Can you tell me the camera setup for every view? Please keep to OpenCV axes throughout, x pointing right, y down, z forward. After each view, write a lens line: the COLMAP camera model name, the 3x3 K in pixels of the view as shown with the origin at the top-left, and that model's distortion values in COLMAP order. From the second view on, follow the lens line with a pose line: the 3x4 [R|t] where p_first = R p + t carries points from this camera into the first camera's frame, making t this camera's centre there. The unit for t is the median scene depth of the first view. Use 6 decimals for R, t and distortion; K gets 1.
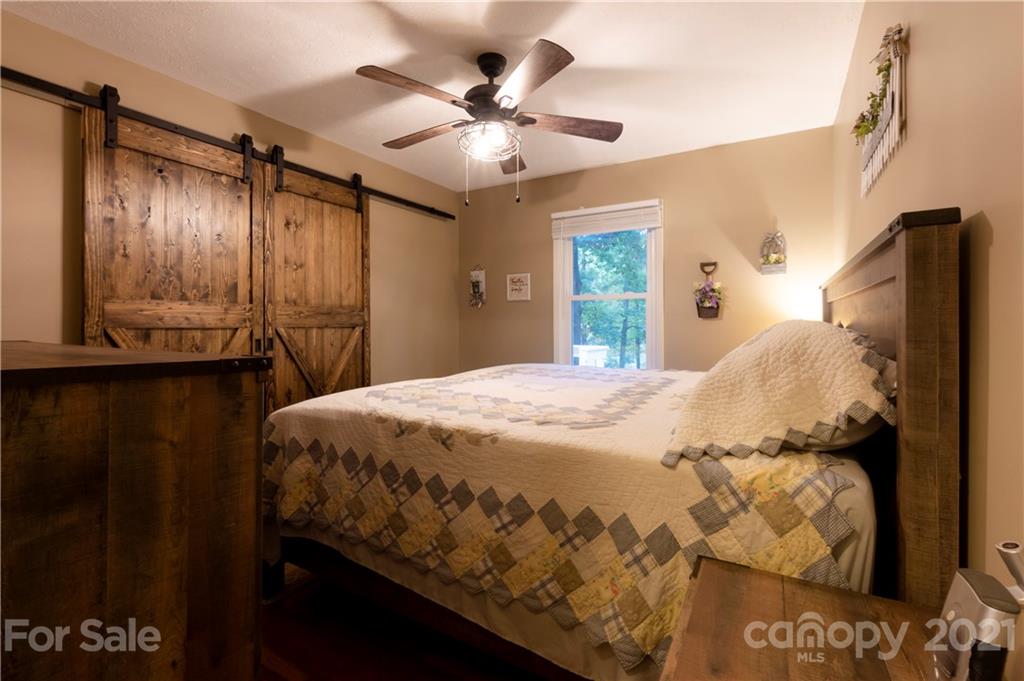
lens RADIAL K [[452.0, 0, 517.2], [0, 452.0, 330.6], [0, 0, 1]] dist [-0.003034, -0.000125]
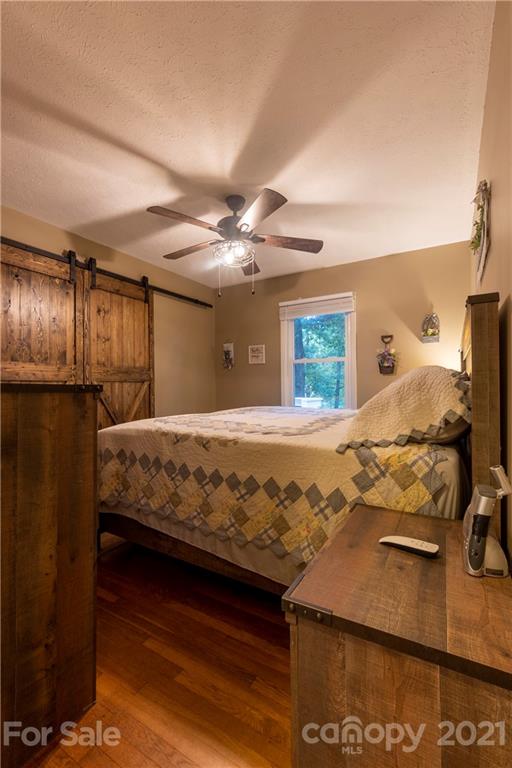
lens RADIAL K [[339.0, 0, 254.3], [0, 339.0, 395.5], [0, 0, 1]] dist [-0.003034, -0.000125]
pose [[0.999814, -0.003376, -0.018986, 0.029737], [0.003506, 0.999970, 0.006837, 0.051801], [0.018962, -0.006902, 0.999796, -0.149699]]
